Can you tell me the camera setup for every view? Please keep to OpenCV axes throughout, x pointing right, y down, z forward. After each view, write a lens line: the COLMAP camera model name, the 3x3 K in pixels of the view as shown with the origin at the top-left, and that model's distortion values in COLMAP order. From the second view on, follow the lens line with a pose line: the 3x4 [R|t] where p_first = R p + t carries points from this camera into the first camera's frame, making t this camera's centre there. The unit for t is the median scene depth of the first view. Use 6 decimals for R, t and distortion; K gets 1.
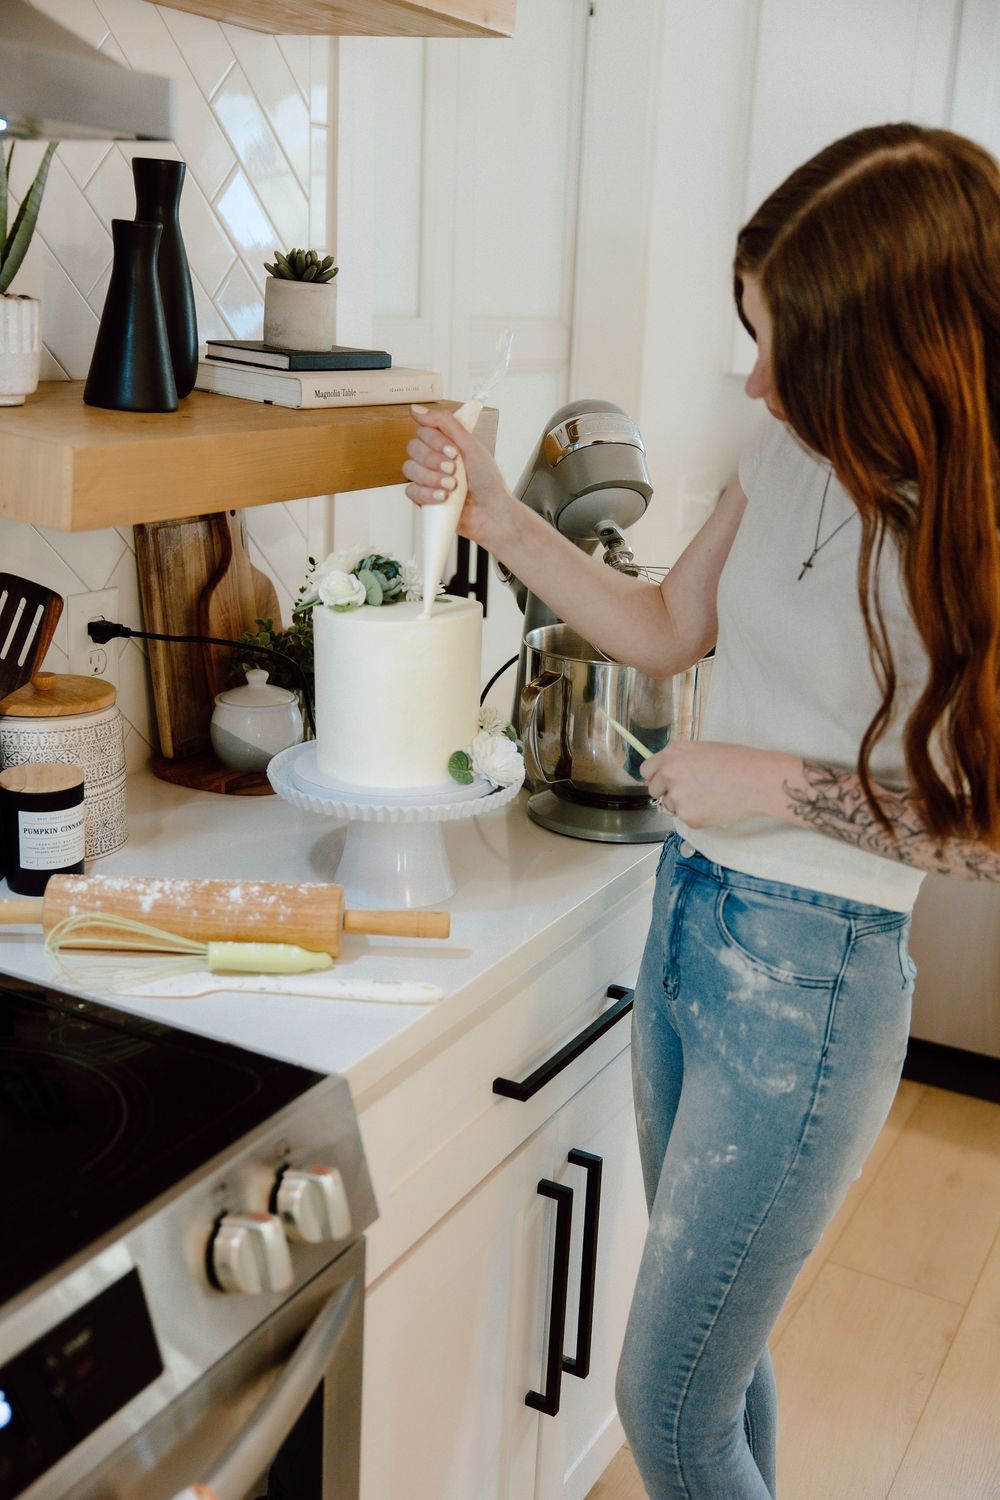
lens RADIAL K [[1556.4, 0, 500.0], [0, 1556.4, 750.0], [0, 0, 1]] dist [0.012452, 0.001509]
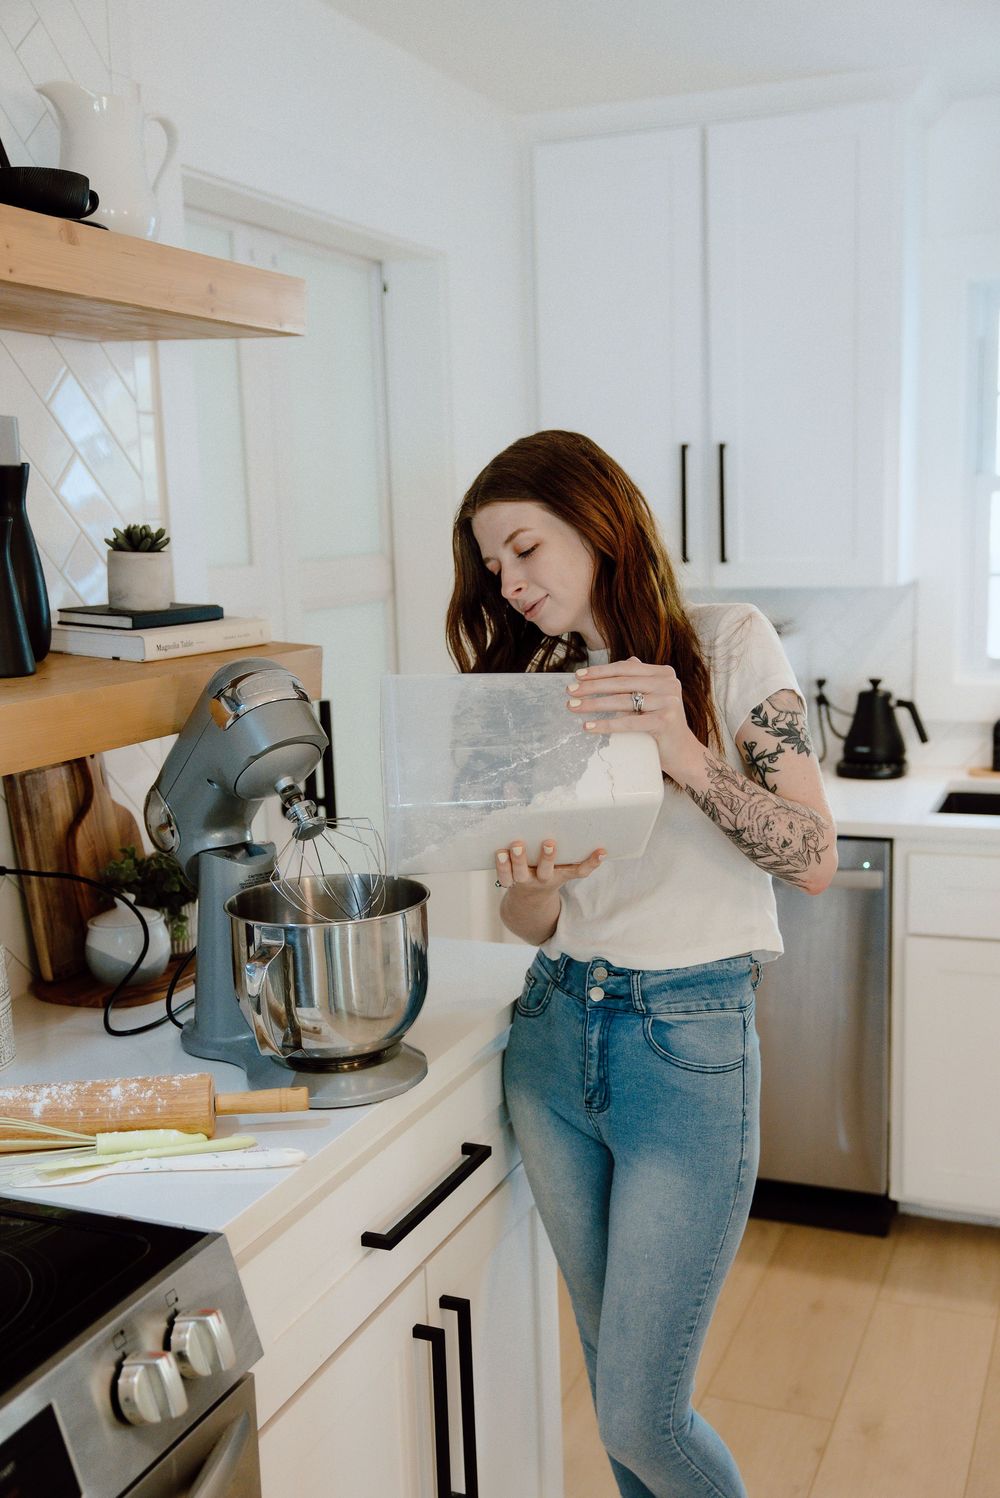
lens RADIAL K [[1531.5, 0, 500.6], [0, 1531.5, 794.3], [0, 0, 1]] dist [0.000237, 0.002331]
pose [[0.992289, -0.088948, 0.086321, 0.024410], [0.097434, 0.990240, -0.099653, 0.014732], [-0.076615, 0.107295, 0.991271, -0.120941]]
